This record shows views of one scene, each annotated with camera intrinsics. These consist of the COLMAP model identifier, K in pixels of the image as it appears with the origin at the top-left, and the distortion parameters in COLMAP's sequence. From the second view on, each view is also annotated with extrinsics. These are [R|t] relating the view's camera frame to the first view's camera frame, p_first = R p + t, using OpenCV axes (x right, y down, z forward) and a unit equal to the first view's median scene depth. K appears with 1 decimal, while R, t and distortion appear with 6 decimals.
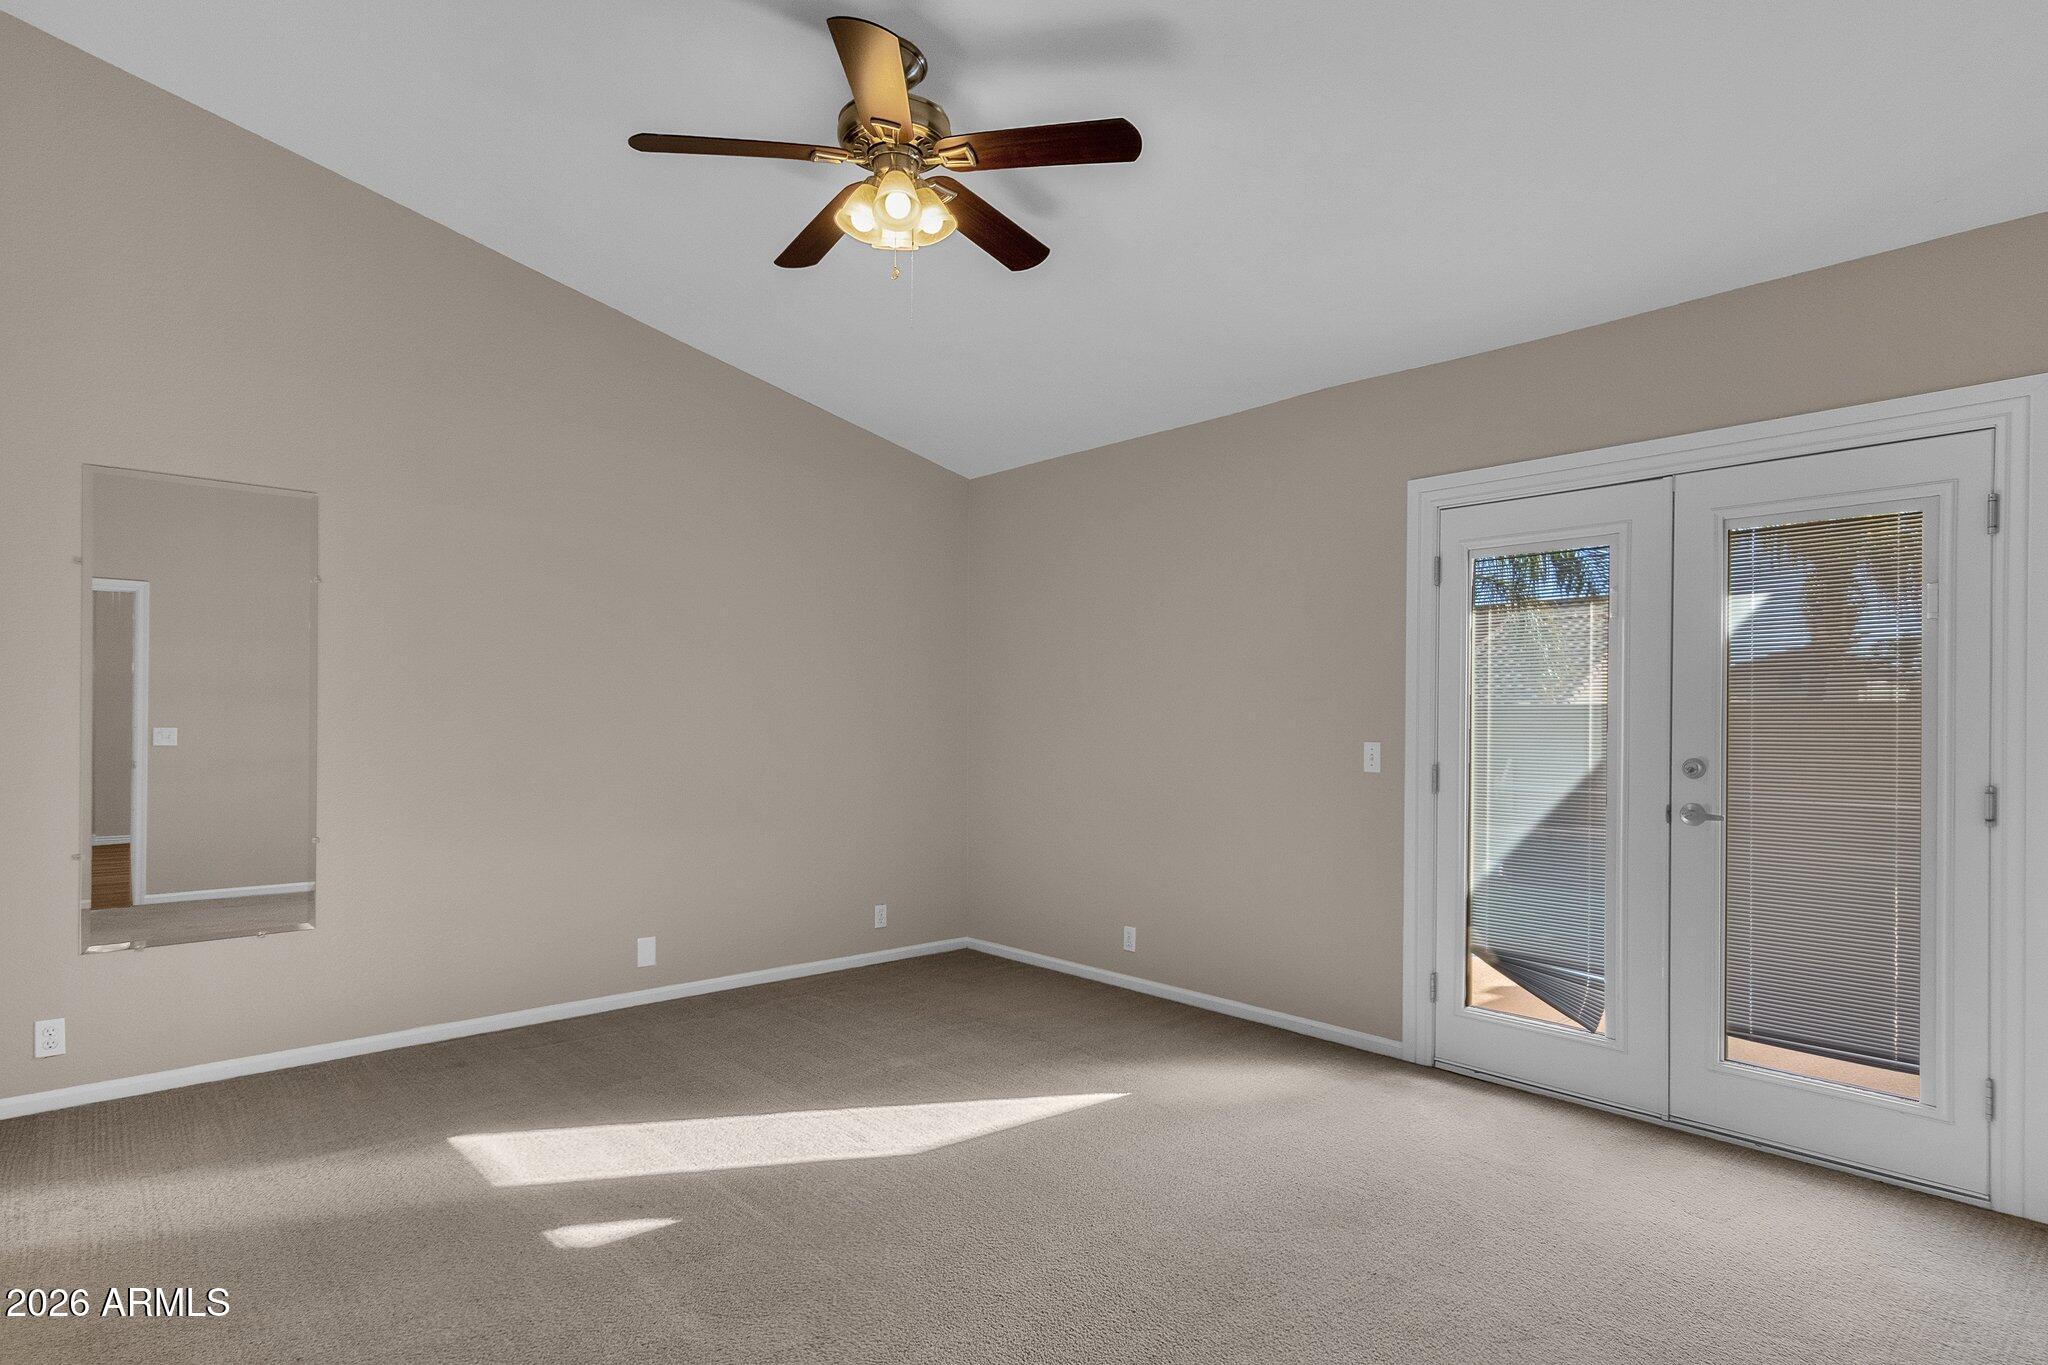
lens RADIAL K [[1045.2, 0, 1020.7], [0, 1045.2, 694.2], [0, 0, 1]] dist [0.009289, -0.000073]
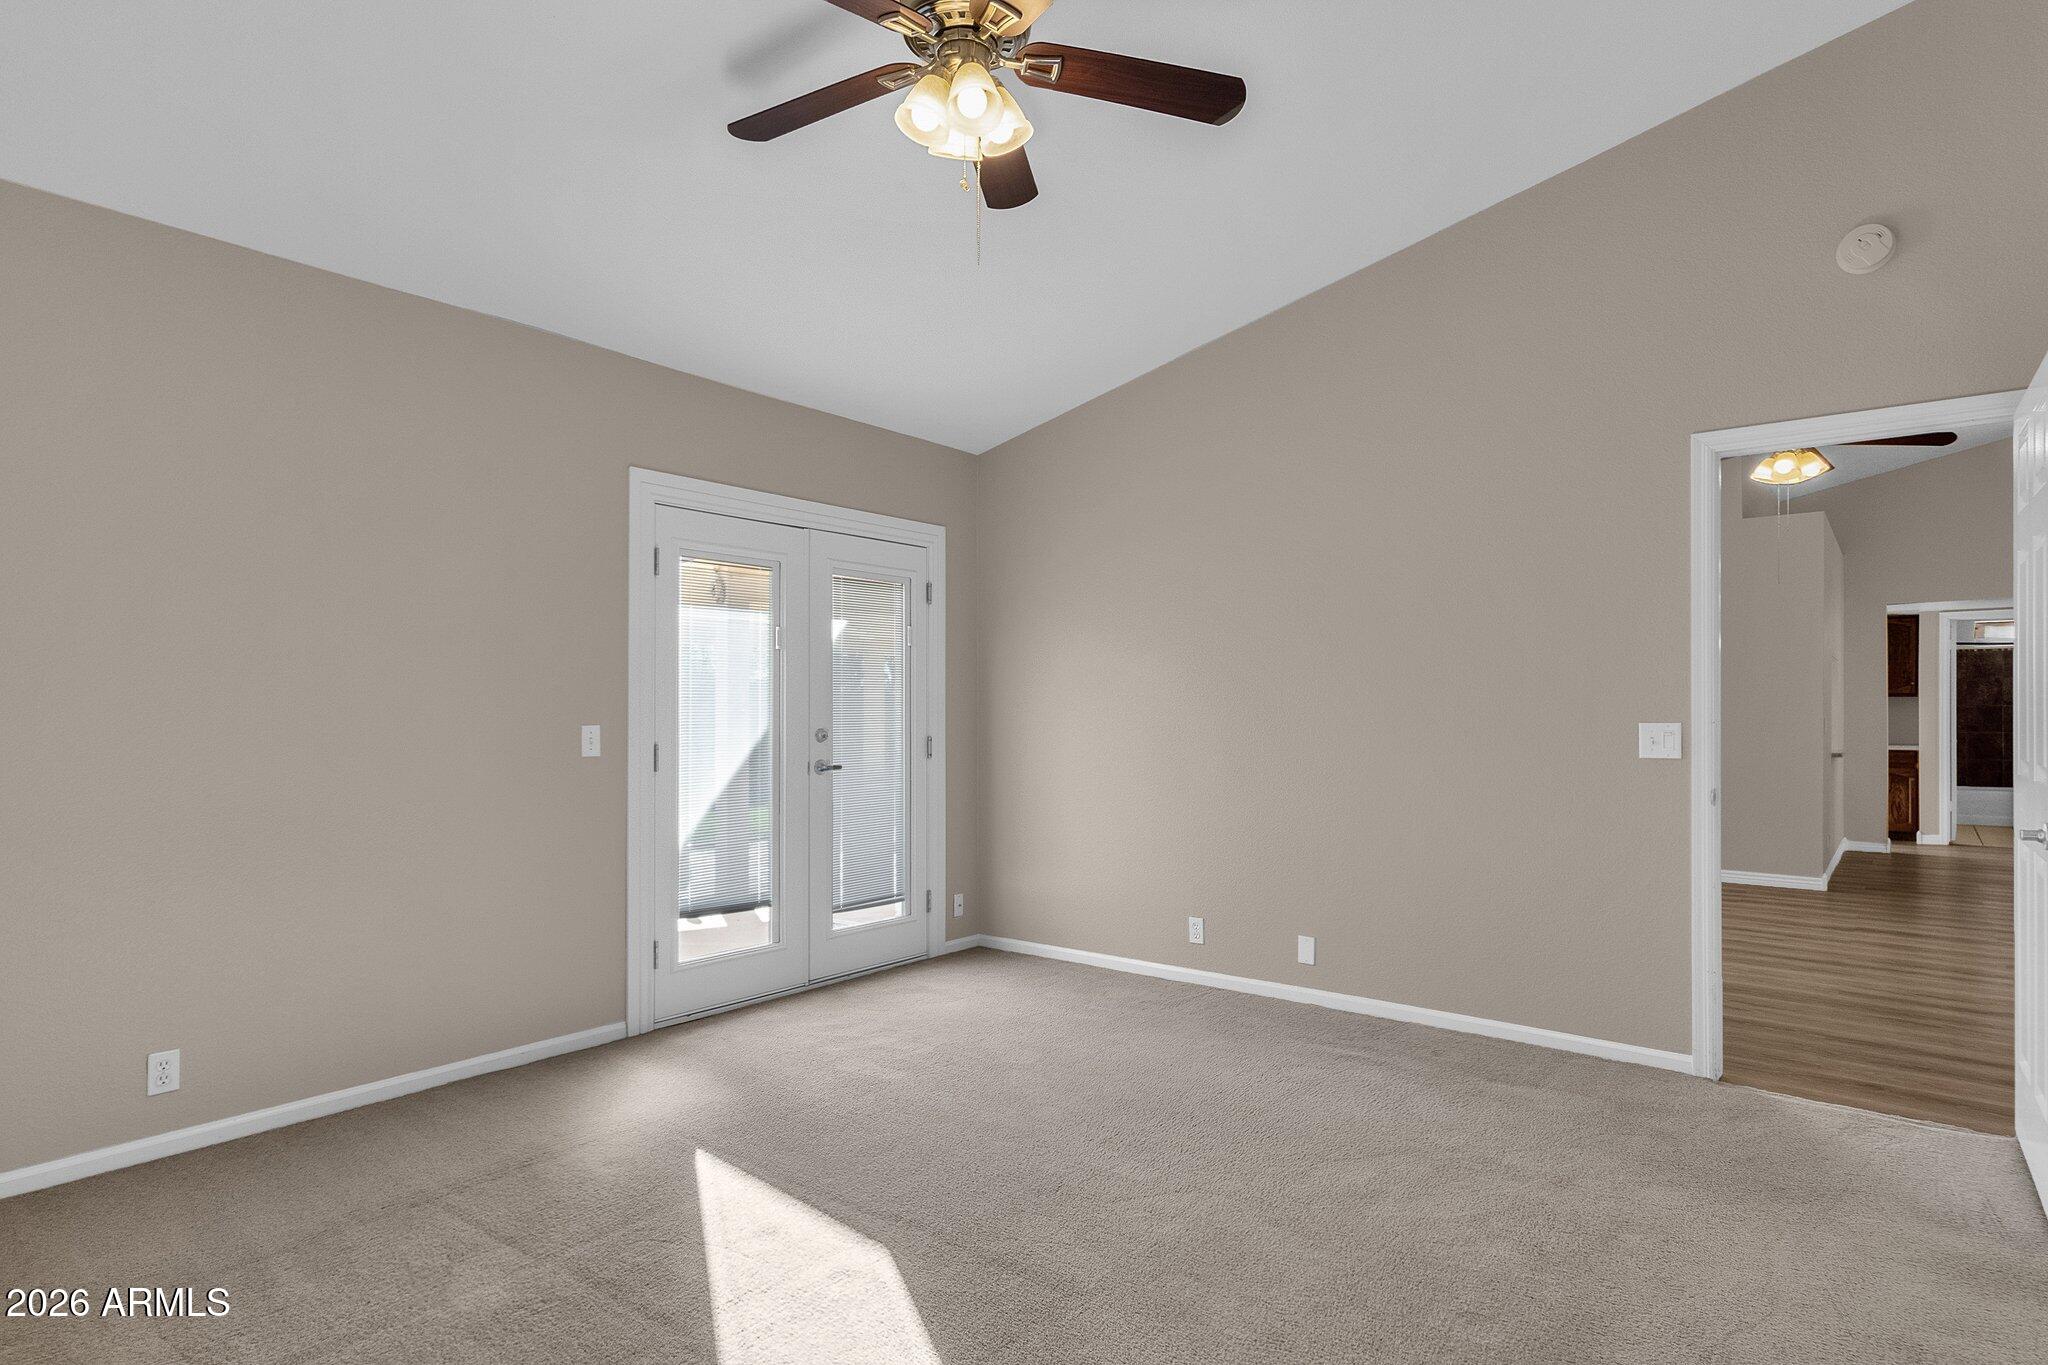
lens RADIAL K [[1065.6, 0, 1022.1], [0, 1065.6, 690.6], [0, 0, 1]] dist [0.011944, 0.000964]
pose [[-0.125453, 0.012217, 0.992024, -0.723408], [-0.022157, 0.999640, -0.015113, 0.021307], [-0.991852, -0.023876, -0.125137, 0.770720]]
